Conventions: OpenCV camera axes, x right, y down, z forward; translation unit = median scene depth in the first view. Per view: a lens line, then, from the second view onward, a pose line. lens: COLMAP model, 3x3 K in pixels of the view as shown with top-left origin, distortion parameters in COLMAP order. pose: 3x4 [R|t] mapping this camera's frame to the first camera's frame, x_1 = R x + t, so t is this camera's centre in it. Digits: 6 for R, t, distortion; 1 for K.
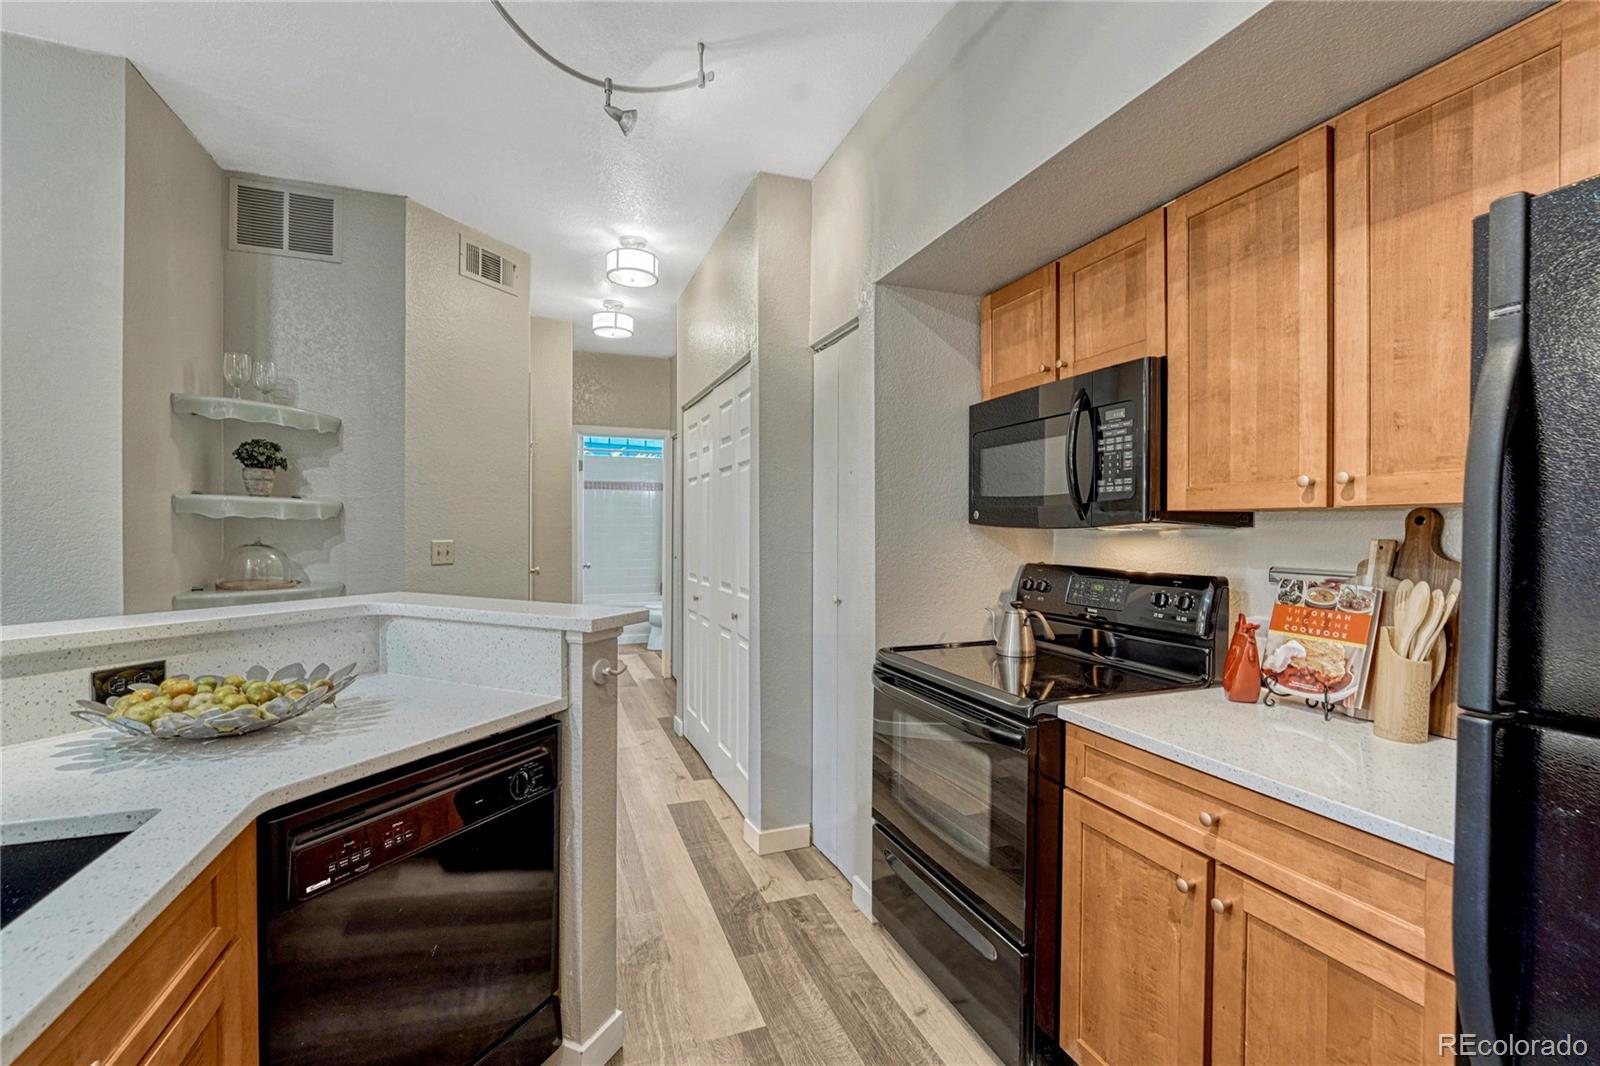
lens RADIAL K [[678.4, 0, 794.2], [0, 678.4, 530.2], [0, 0, 1]] dist [-0.011622, 0.000432]
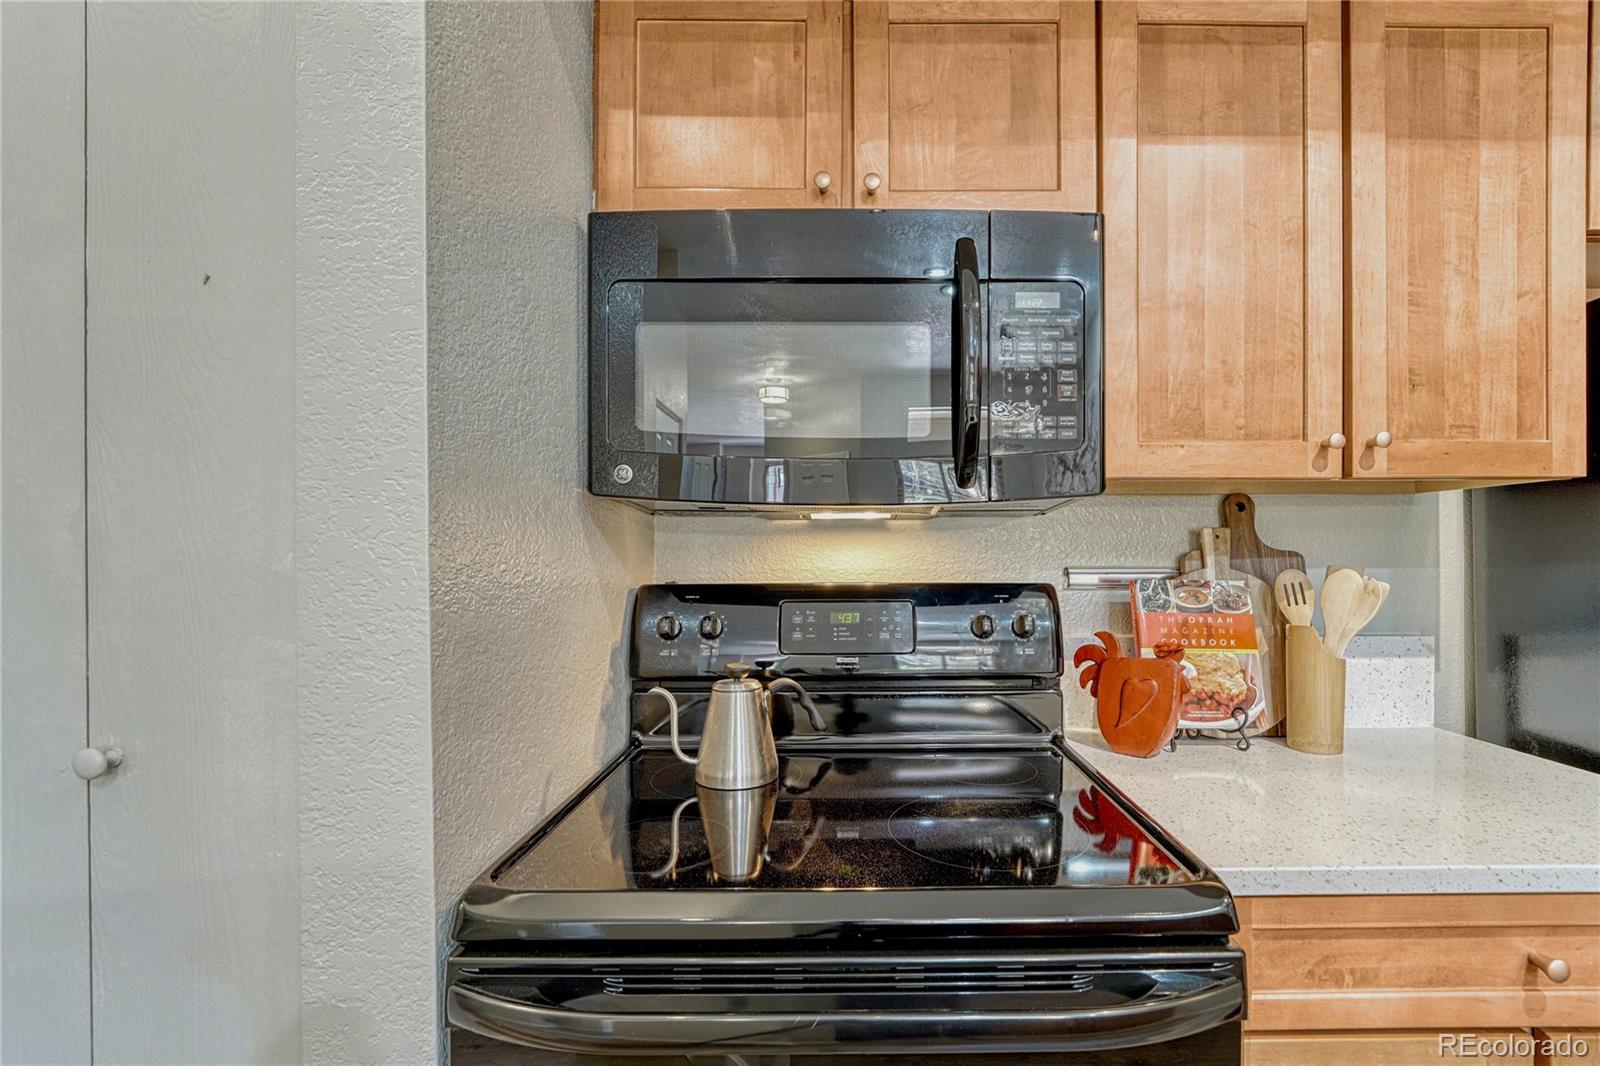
lens RADIAL K [[715.8, 0, 850.5], [0, 715.8, 552.9], [0, 0, 1]] dist [-0.016598, 0.002509]
pose [[0.347900, -0.006166, 0.937511, -0.147923], [0.007274, 0.999966, 0.003878, 0.038086], [-0.937504, 0.005470, 0.347933, 1.052148]]
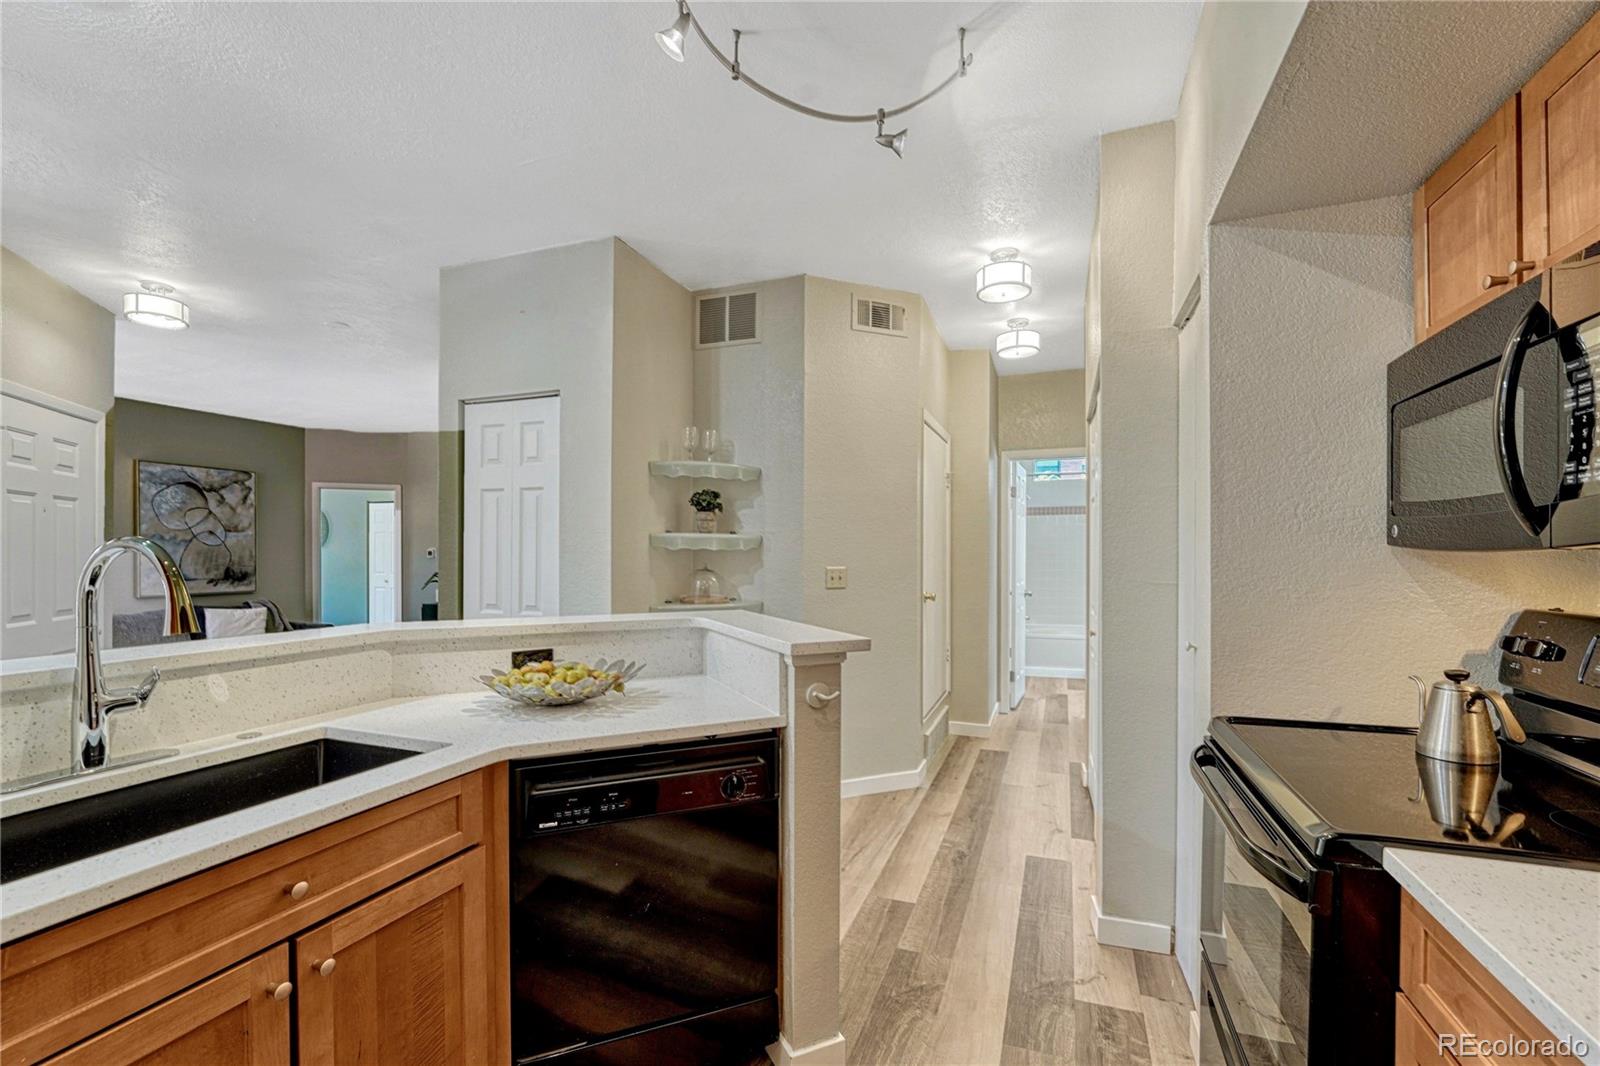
lens RADIAL K [[678.4, 0, 797.6], [0, 678.4, 553.7], [0, 0, 1]] dist [-0.011622, 0.000432]
pose [[0.758482, -0.008568, -0.651637, 0.370975], [0.004922, 0.999960, -0.007419, 0.001795], [0.651675, 0.002420, 0.758495, 0.206027]]
